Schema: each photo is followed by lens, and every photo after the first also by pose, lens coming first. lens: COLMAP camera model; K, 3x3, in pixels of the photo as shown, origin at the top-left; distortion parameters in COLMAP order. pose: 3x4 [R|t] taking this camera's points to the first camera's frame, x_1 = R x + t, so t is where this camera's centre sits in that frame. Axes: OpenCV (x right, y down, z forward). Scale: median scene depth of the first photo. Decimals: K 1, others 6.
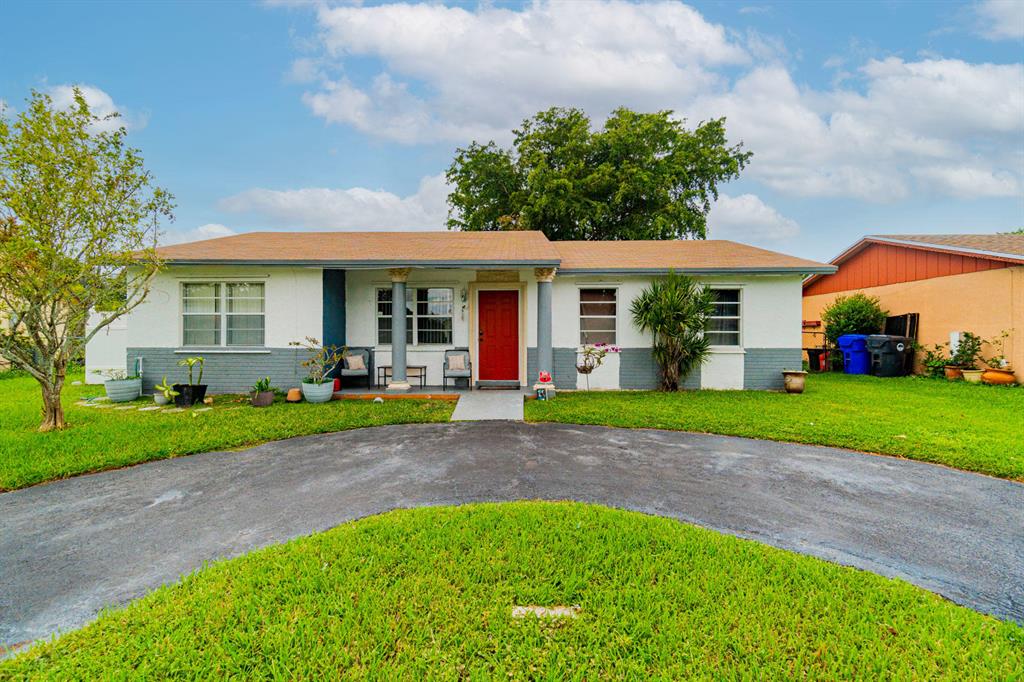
lens RADIAL K [[451.7, 0, 494.9], [0, 451.7, 338.6], [0, 0, 1]] dist [-0.005403, -0.000140]
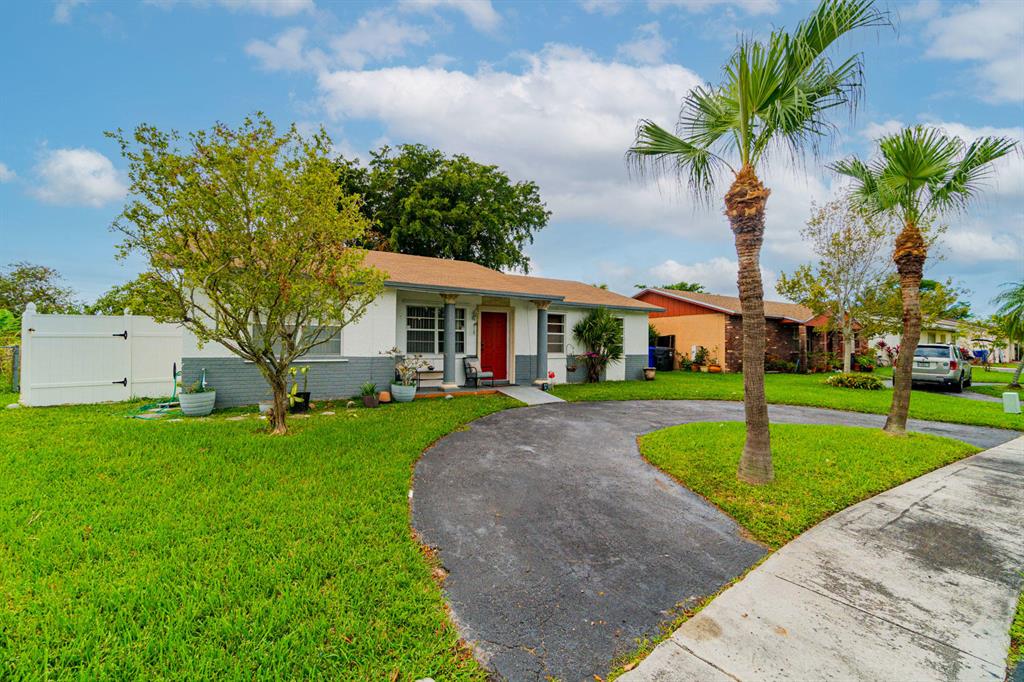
lens RADIAL K [[449.3, 0, 512.0], [0, 449.3, 341.0], [0, 0, 1]] dist [-0.003709, 0.000140]
pose [[0.825782, 0.011914, 0.563863, -0.694578], [-0.002112, 0.999835, -0.018032, 0.001317], [-0.563985, 0.013700, 0.825671, -0.117559]]
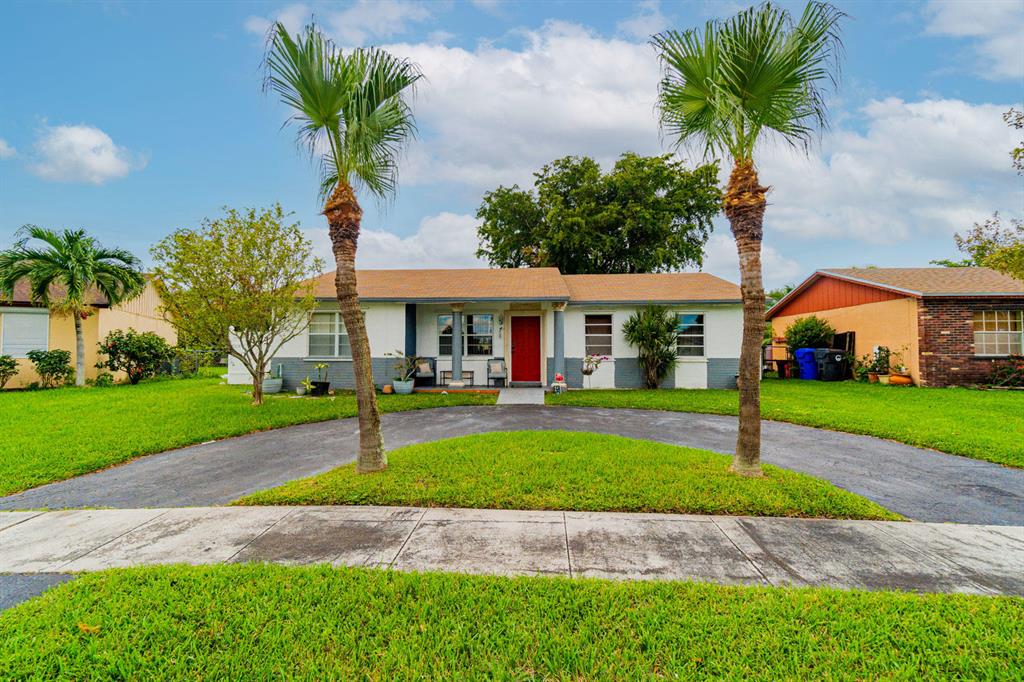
lens RADIAL K [[451.7, 0, 494.9], [0, 451.7, 338.6], [0, 0, 1]] dist [-0.005403, -0.000140]
pose [[0.999048, -0.001583, -0.043602, -0.026203], [0.000087, 0.999411, -0.034307, 0.008786], [0.043631, 0.034270, 0.998460, -0.380890]]
